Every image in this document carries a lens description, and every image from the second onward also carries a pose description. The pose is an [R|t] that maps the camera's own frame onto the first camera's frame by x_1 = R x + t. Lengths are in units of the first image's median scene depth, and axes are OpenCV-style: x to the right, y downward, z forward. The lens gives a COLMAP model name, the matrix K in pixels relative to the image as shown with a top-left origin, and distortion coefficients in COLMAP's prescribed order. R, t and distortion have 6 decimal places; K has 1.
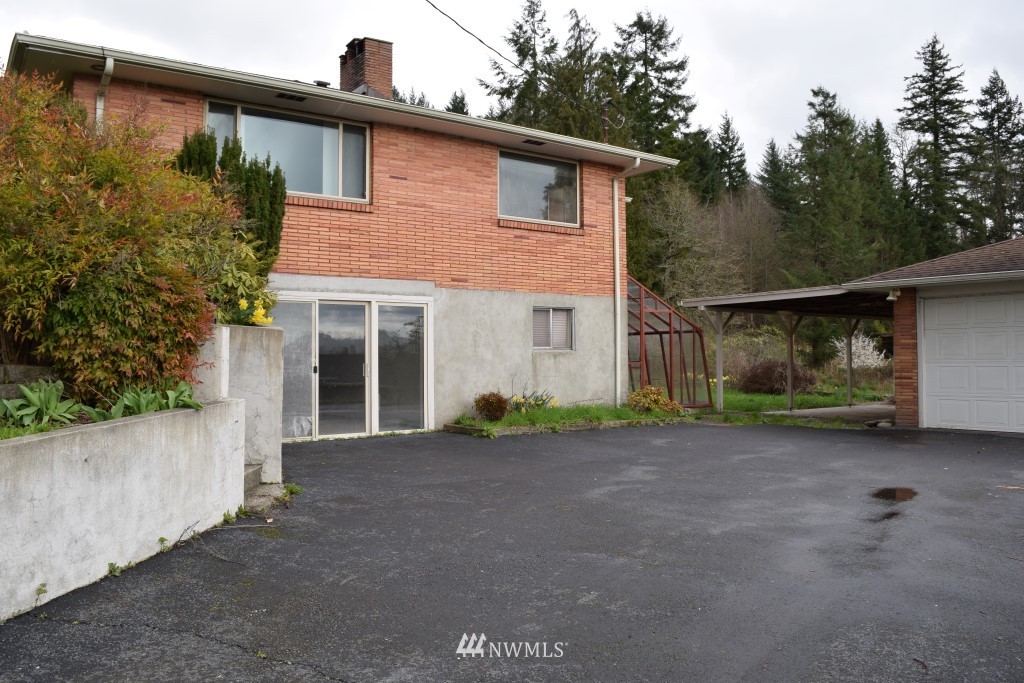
lens RADIAL K [[804.4, 0, 513.1], [0, 804.4, 335.2], [0, 0, 1]] dist [-0.098990, 0.027327]
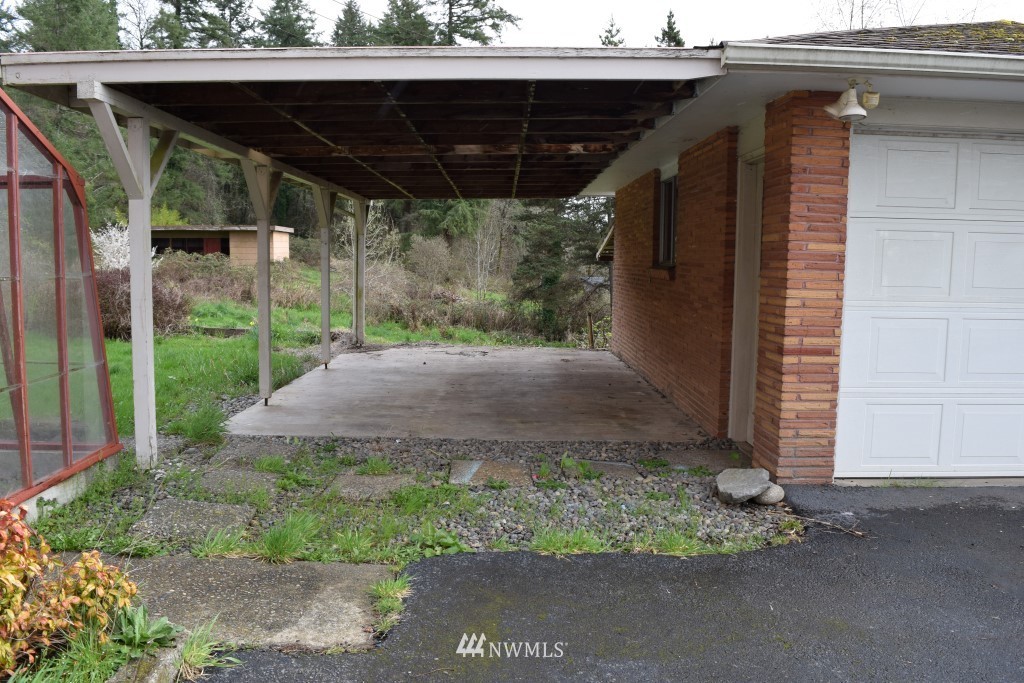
lens RADIAL K [[804.4, 0, 513.1], [0, 804.4, 335.2], [0, 0, 1]] dist [-0.098990, 0.027327]
pose [[0.587087, -0.067370, 0.806715, 0.021329], [-0.040564, 0.992831, 0.112433, 0.001972], [-0.808507, -0.098732, 0.580146, 0.145259]]
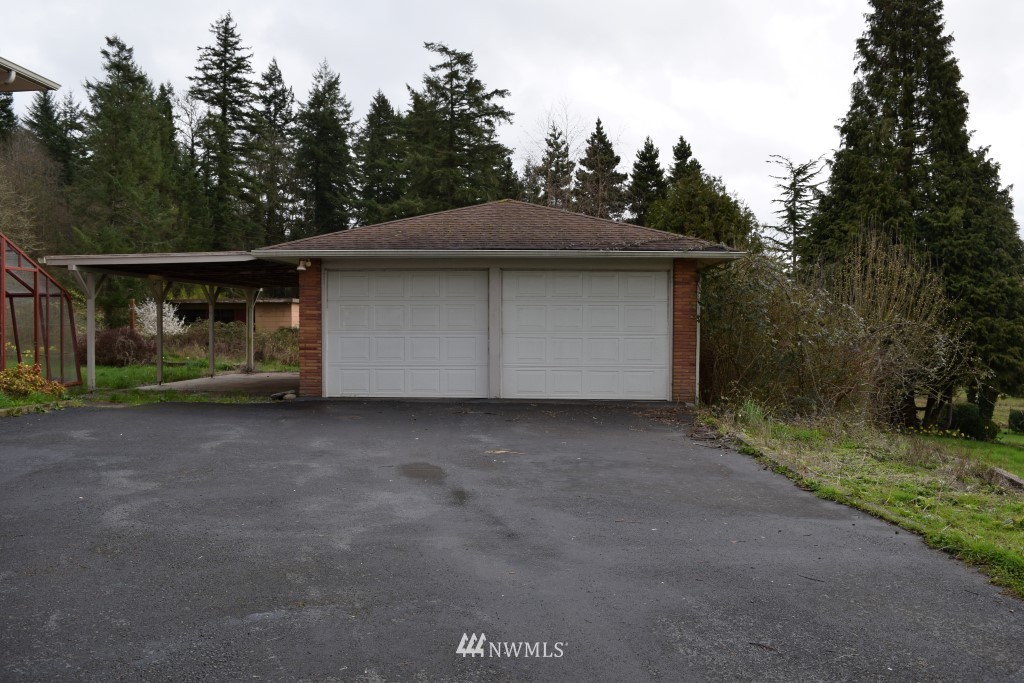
lens RADIAL K [[804.4, 0, 513.1], [0, 804.4, 335.2], [0, 0, 1]] dist [-0.098990, 0.027327]
pose [[0.641775, -0.006731, 0.766864, -0.018715], [-0.027038, 0.999141, 0.031398, -0.000296], [-0.766417, -0.040885, 0.641041, 0.023864]]
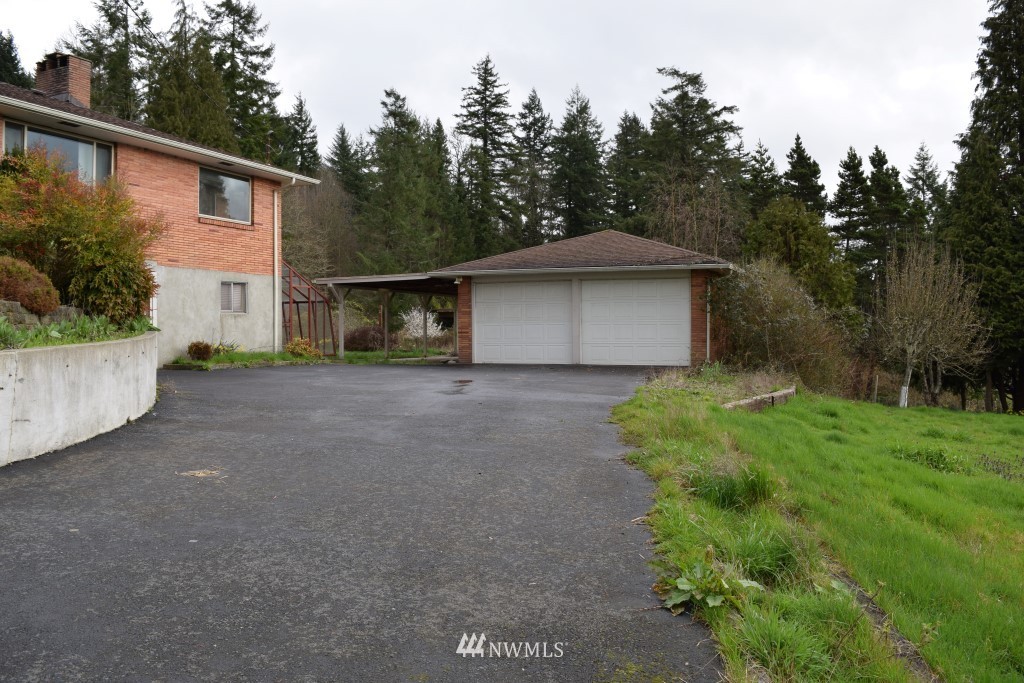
lens RADIAL K [[804.4, 0, 513.1], [0, 804.4, 335.2], [0, 0, 1]] dist [-0.098990, 0.027327]
pose [[0.860000, -0.001721, 0.510292, -0.040133], [-0.013784, 0.999551, 0.026601, 0.002414], [-0.510109, -0.029910, 0.859590, -0.073175]]
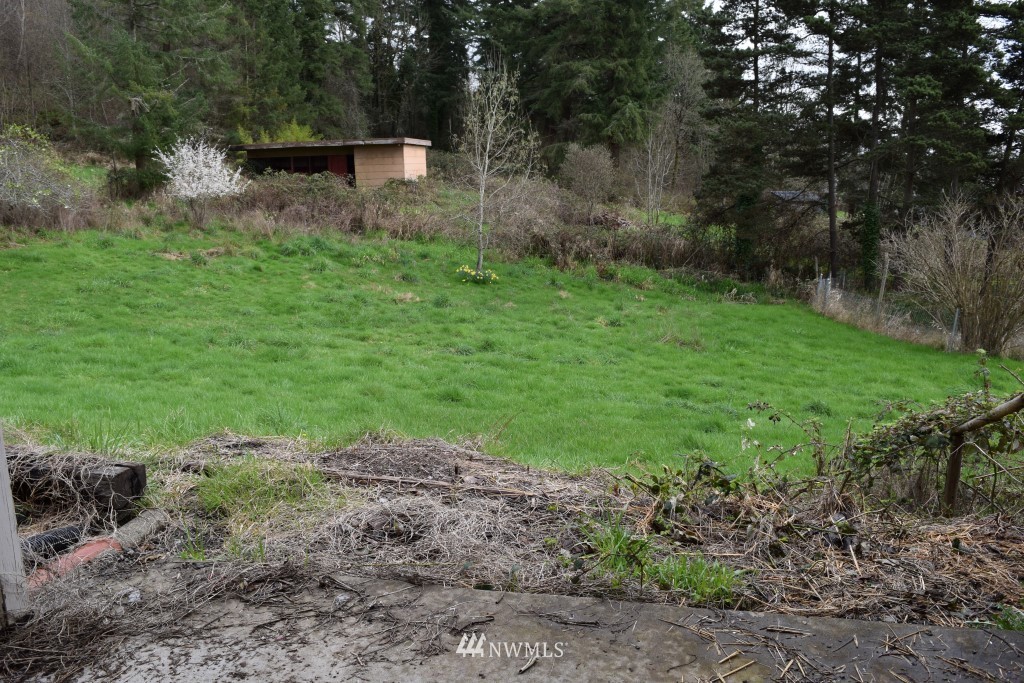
lens RADIAL K [[804.4, 0, 513.1], [0, 804.4, 335.2], [0, 0, 1]] dist [-0.098990, 0.027327]
pose [[0.743351, -0.141955, 0.653665, 0.120454], [-0.007967, 0.975273, 0.220858, 0.004947], [-0.668854, -0.169383, 0.723840, 0.222614]]
